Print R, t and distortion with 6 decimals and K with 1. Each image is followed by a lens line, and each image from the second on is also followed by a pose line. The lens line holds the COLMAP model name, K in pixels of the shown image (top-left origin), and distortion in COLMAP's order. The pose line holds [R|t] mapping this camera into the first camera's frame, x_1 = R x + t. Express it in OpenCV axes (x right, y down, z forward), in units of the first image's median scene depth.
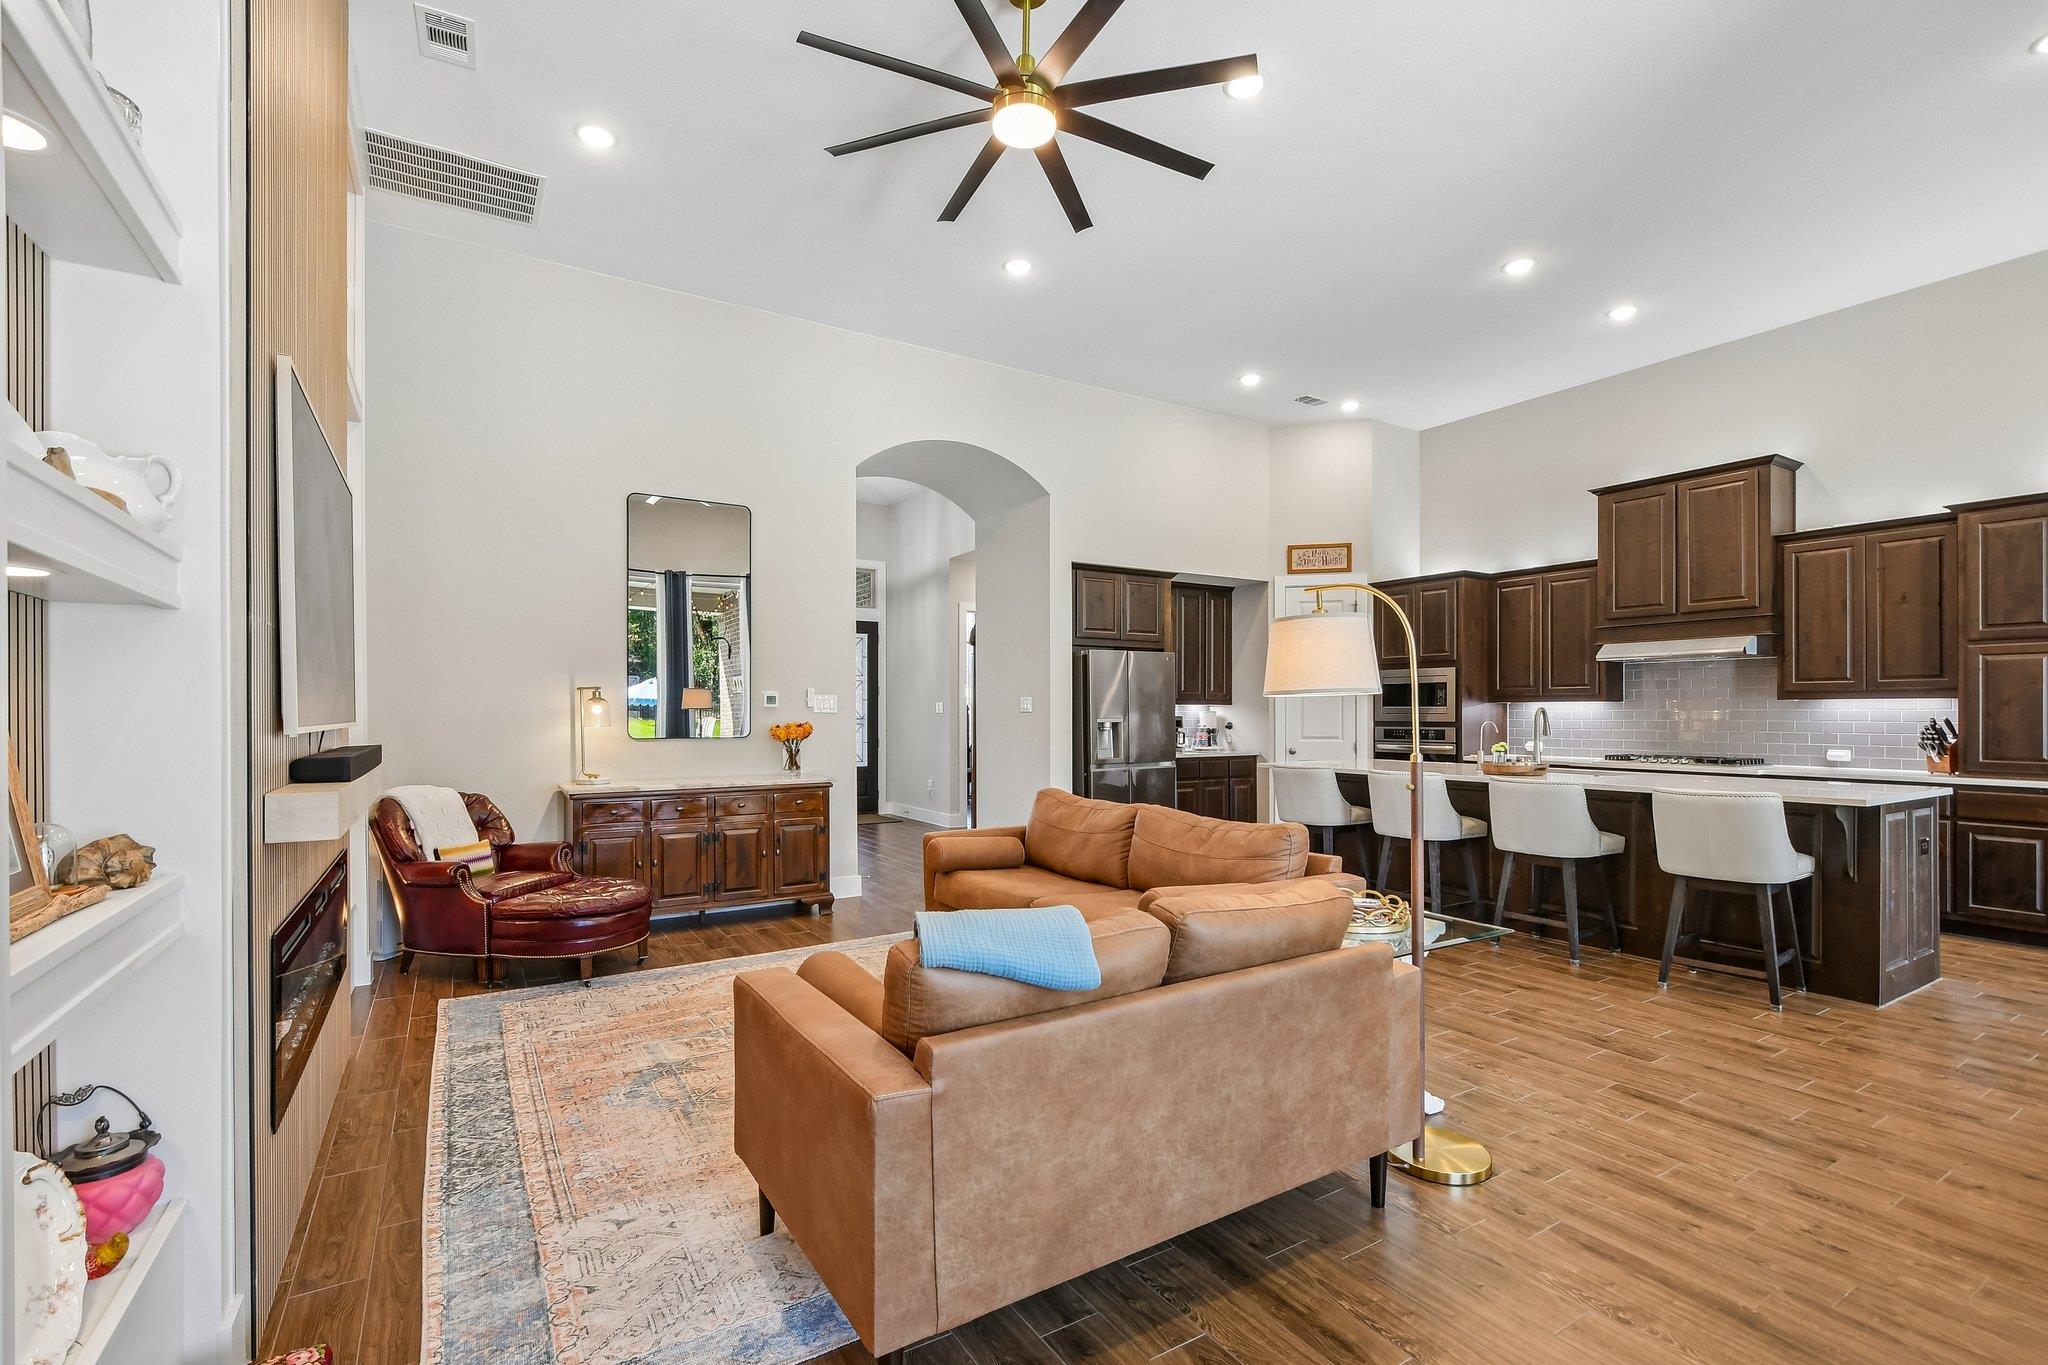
lens RADIAL K [[895.6, 0, 998.5], [0, 895.6, 711.1], [0, 0, 1]] dist [0.001653, -0.002564]
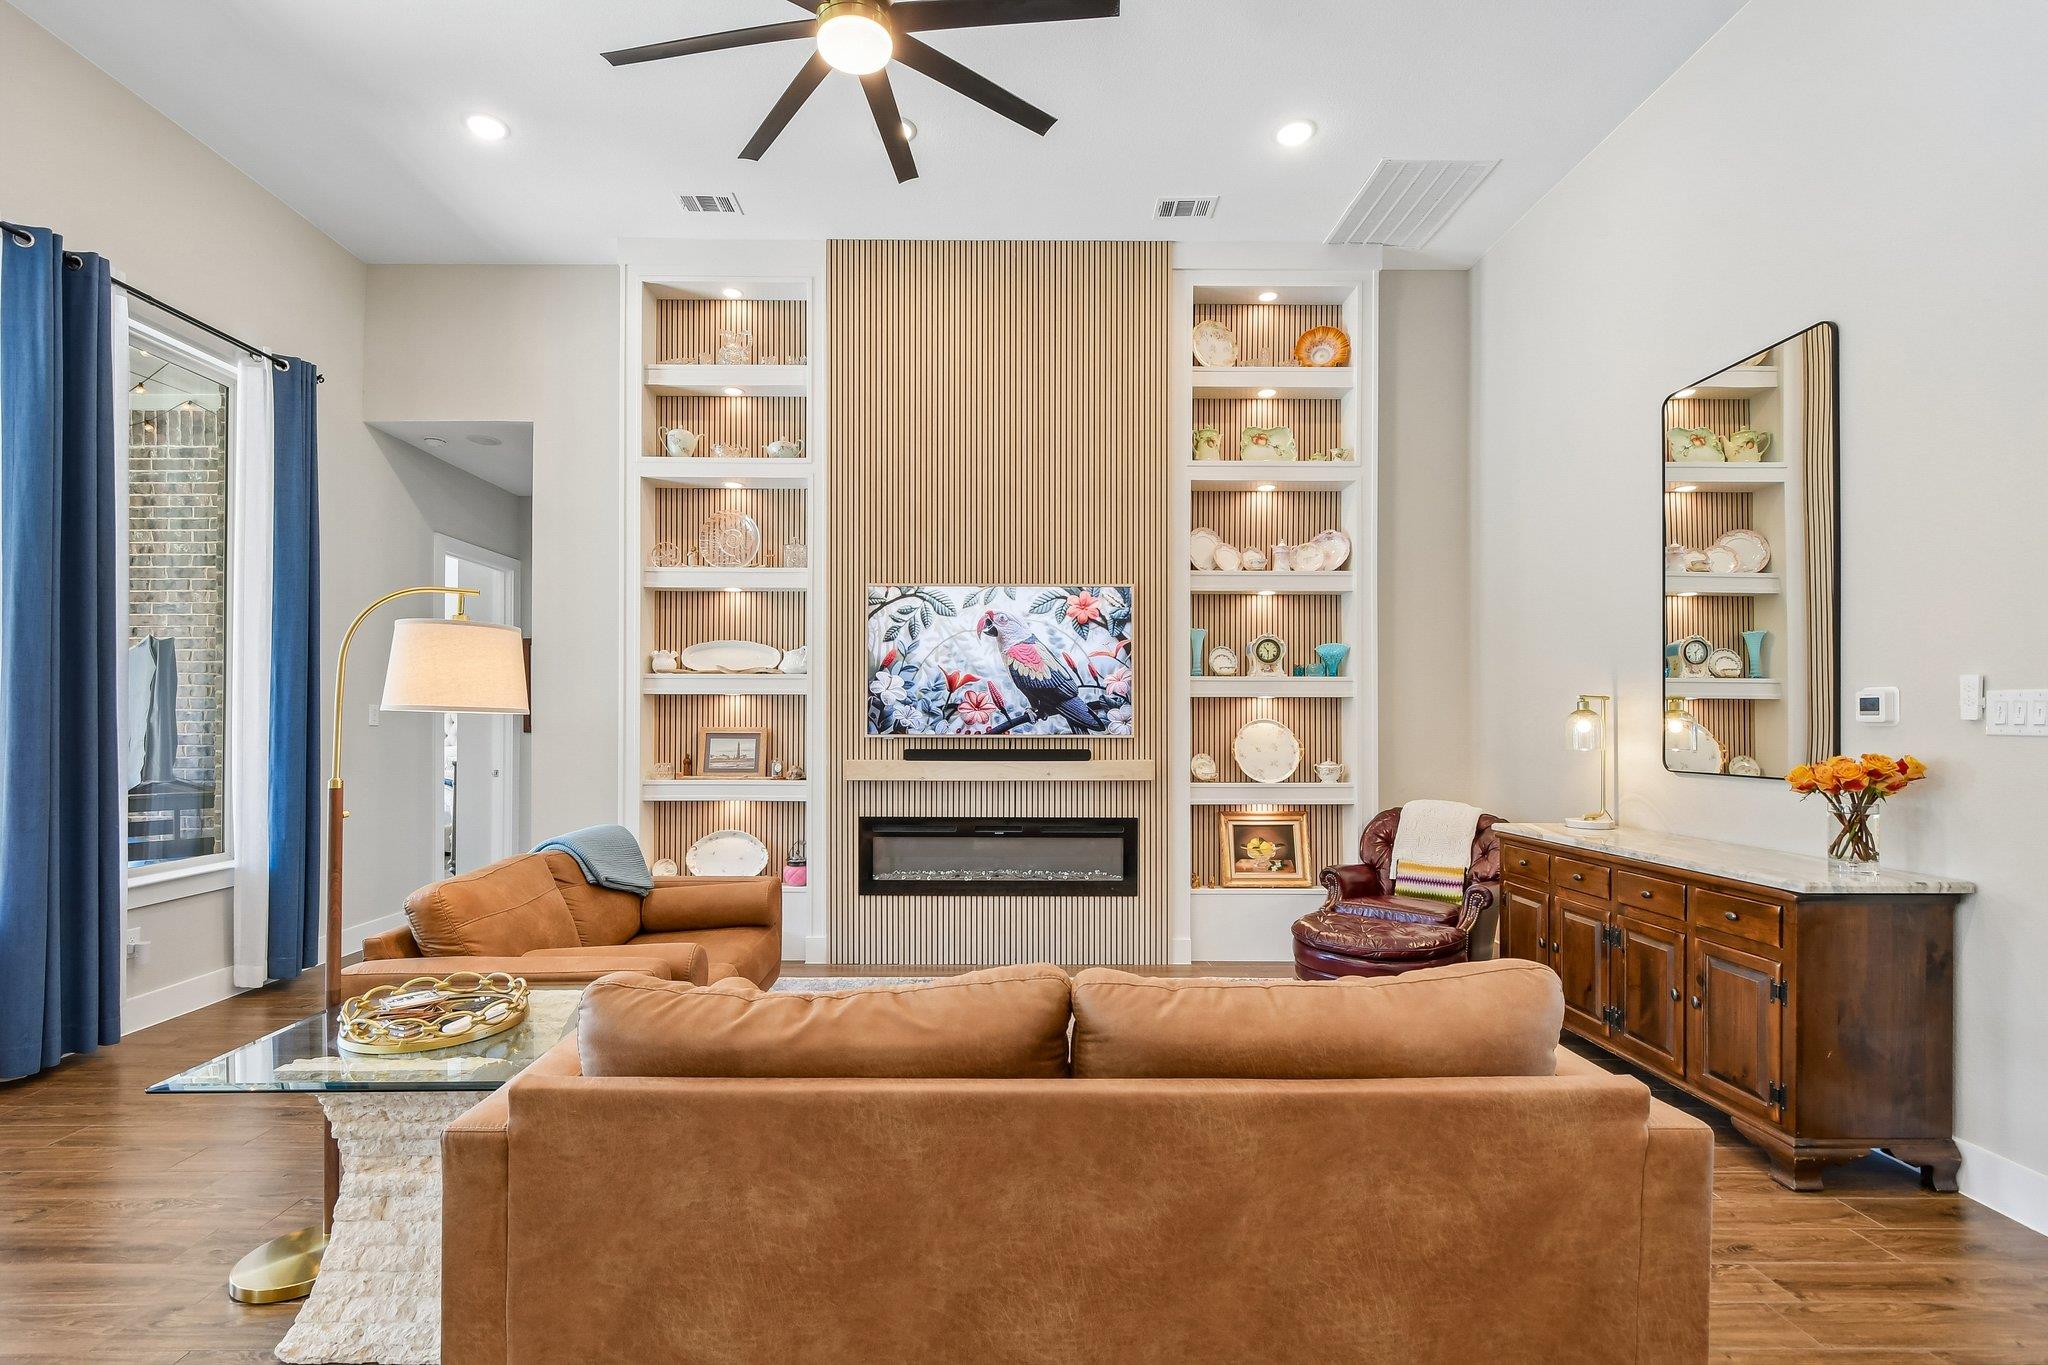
lens RADIAL K [[895.6, 0, 997.6], [0, 895.6, 721.3], [0, 0, 1]] dist [0.001653, -0.002564]
pose [[-0.507498, -0.003261, -0.861647, 0.352850], [-0.001619, 0.999995, -0.002832, -0.002301], [0.861652, -0.000042, -0.507500, 0.795122]]
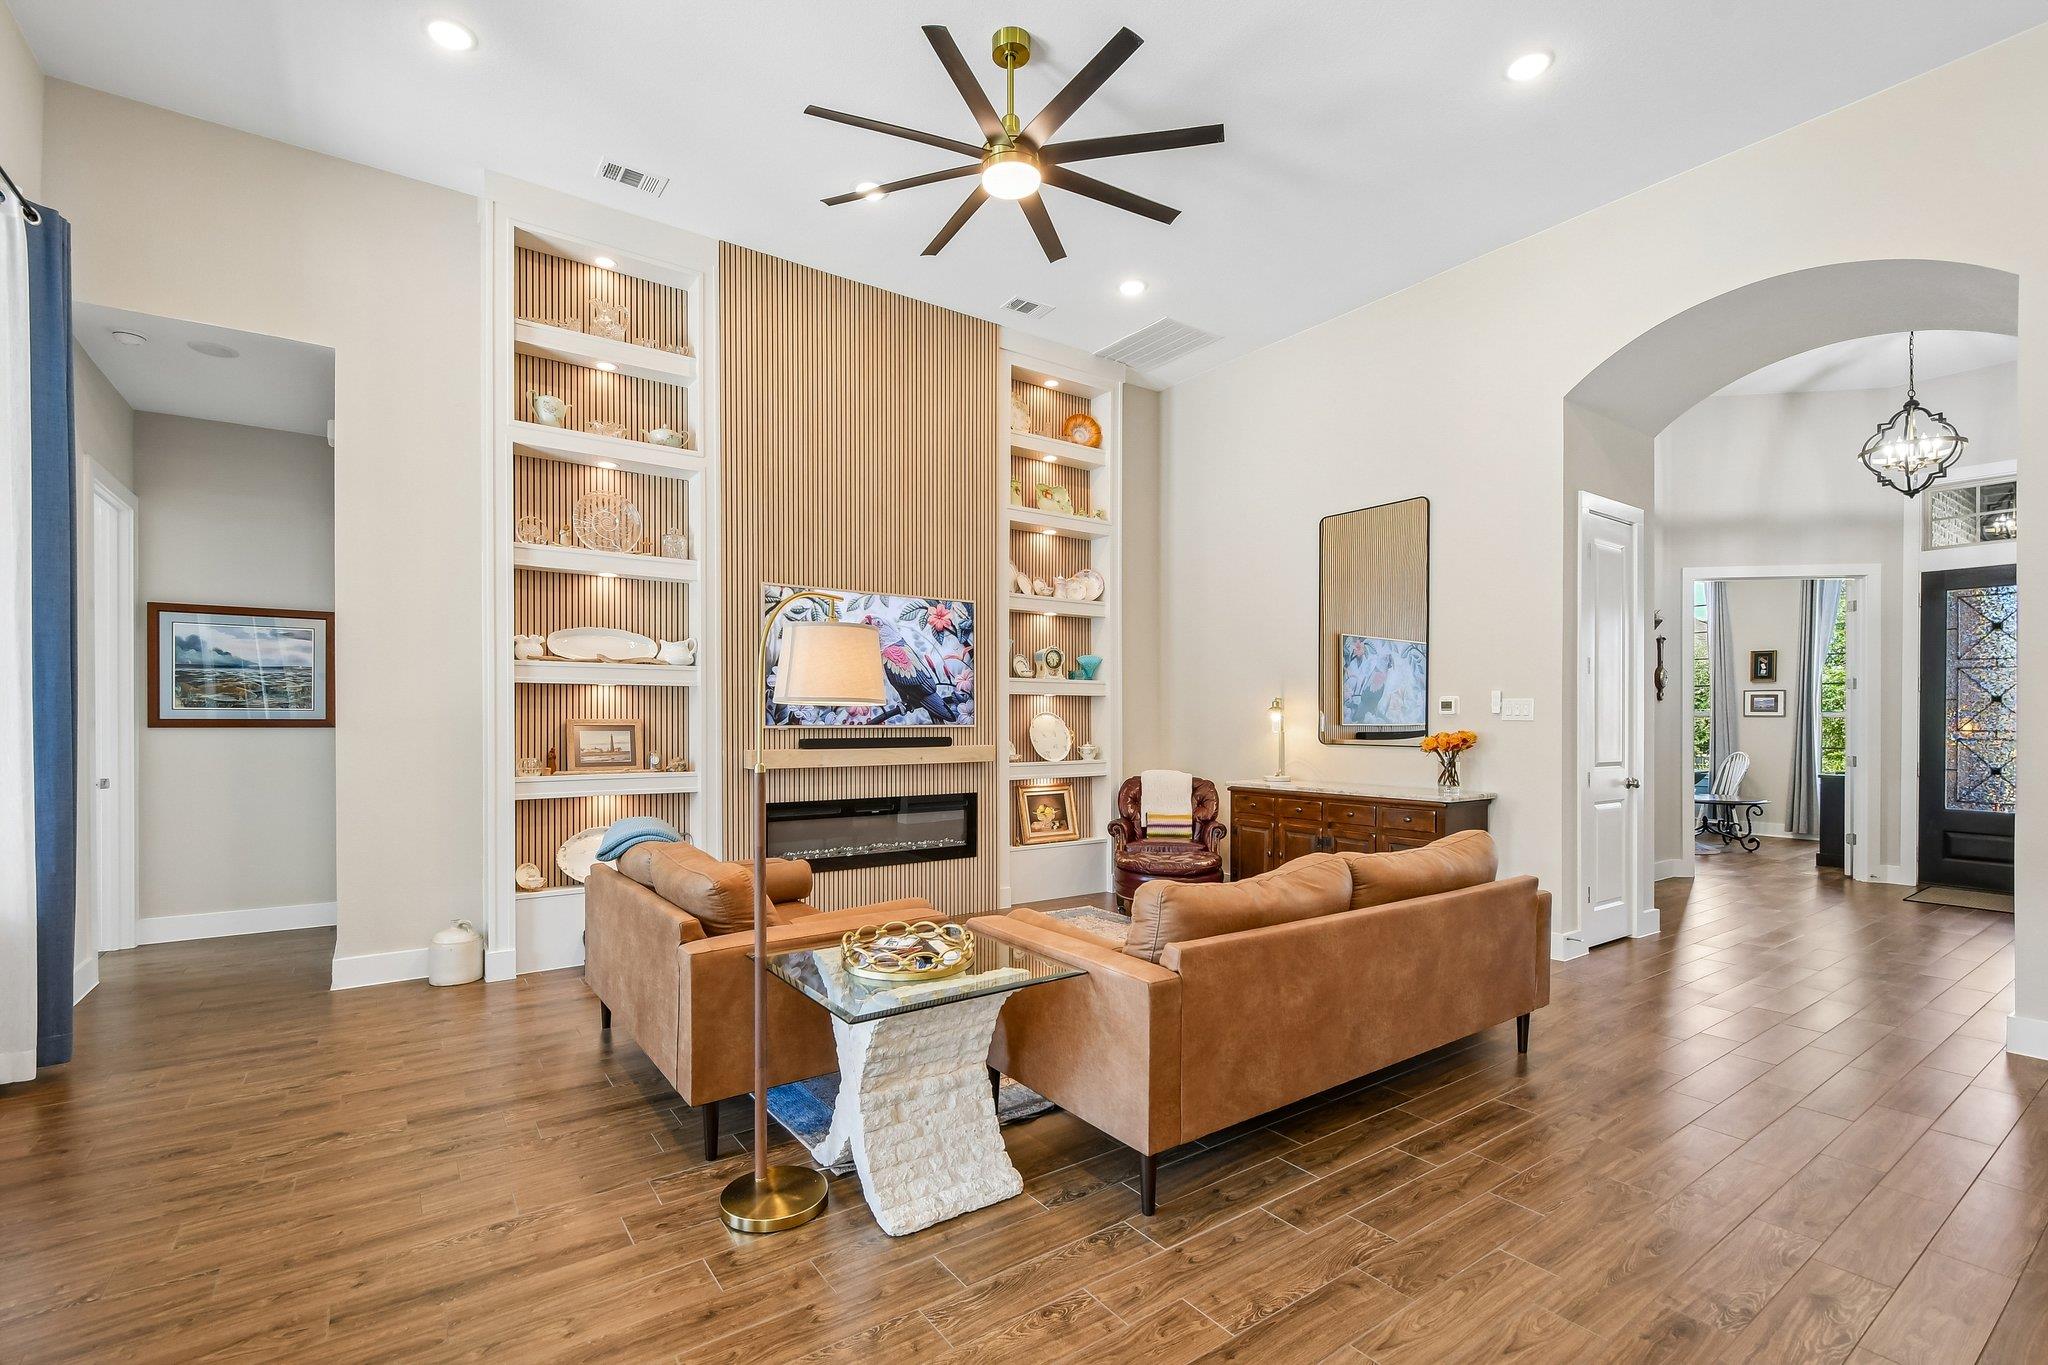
lens RADIAL K [[895.6, 0, 995.3], [0, 895.6, 728.5], [0, 0, 1]] dist [0.001653, -0.002564]
pose [[0.060306, 0.011912, -0.998109, 0.570432], [-0.001105, 0.999929, 0.011867, -0.000039], [0.998179, 0.000387, 0.060315, 0.469373]]
